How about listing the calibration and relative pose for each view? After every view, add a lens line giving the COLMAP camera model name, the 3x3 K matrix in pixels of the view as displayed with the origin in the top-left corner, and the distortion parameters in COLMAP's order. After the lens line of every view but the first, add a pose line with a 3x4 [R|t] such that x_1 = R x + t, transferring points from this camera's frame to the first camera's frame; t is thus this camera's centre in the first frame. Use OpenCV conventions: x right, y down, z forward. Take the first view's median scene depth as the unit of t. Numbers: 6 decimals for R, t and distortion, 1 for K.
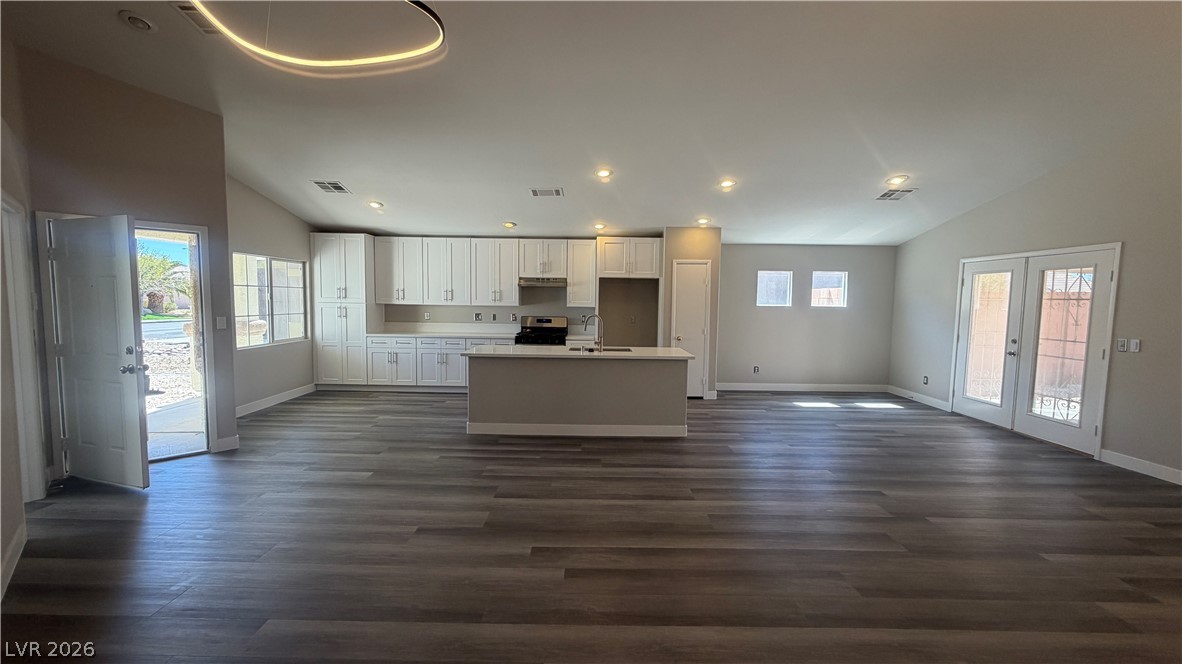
lens RADIAL K [[471.4, 0, 596.6], [0, 471.4, 336.4], [0, 0, 1]] dist [0.001969, 0.000292]
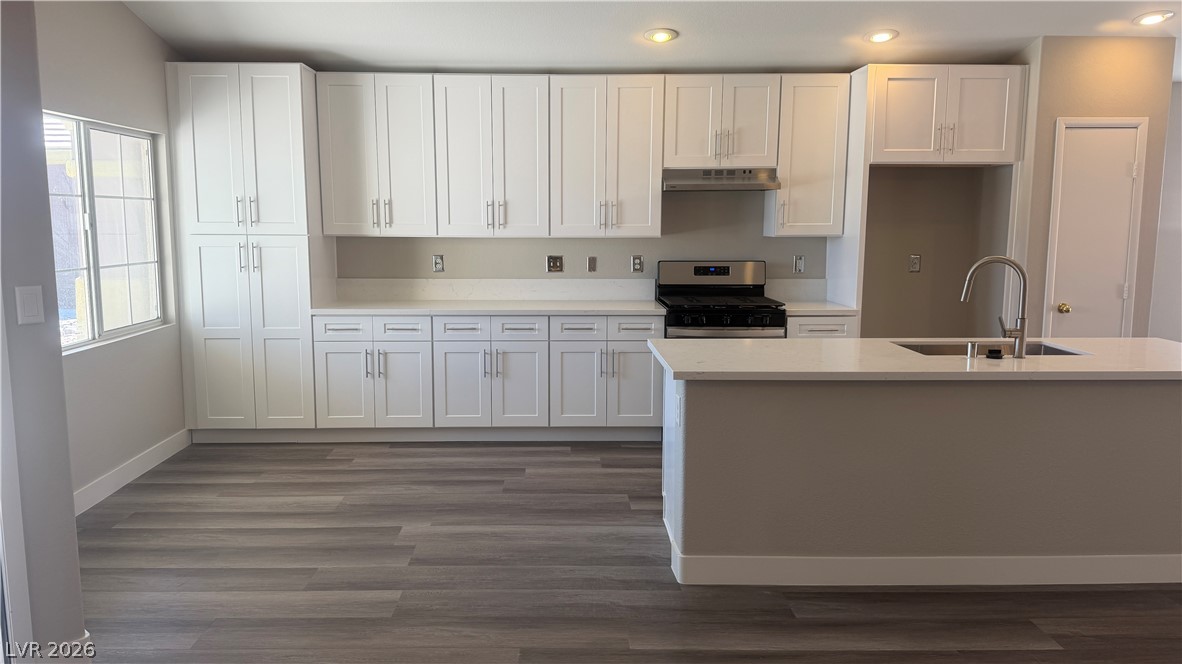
lens RADIAL K [[828.0, 0, 578.5], [0, 828.0, 333.2], [0, 0, 1]] dist [0.063163, -0.079410]
pose [[0.999815, -0.015843, 0.010920, -0.258606], [0.015225, 0.998398, 0.054486, -0.020148], [-0.011765, -0.054310, 0.998455, 0.257429]]
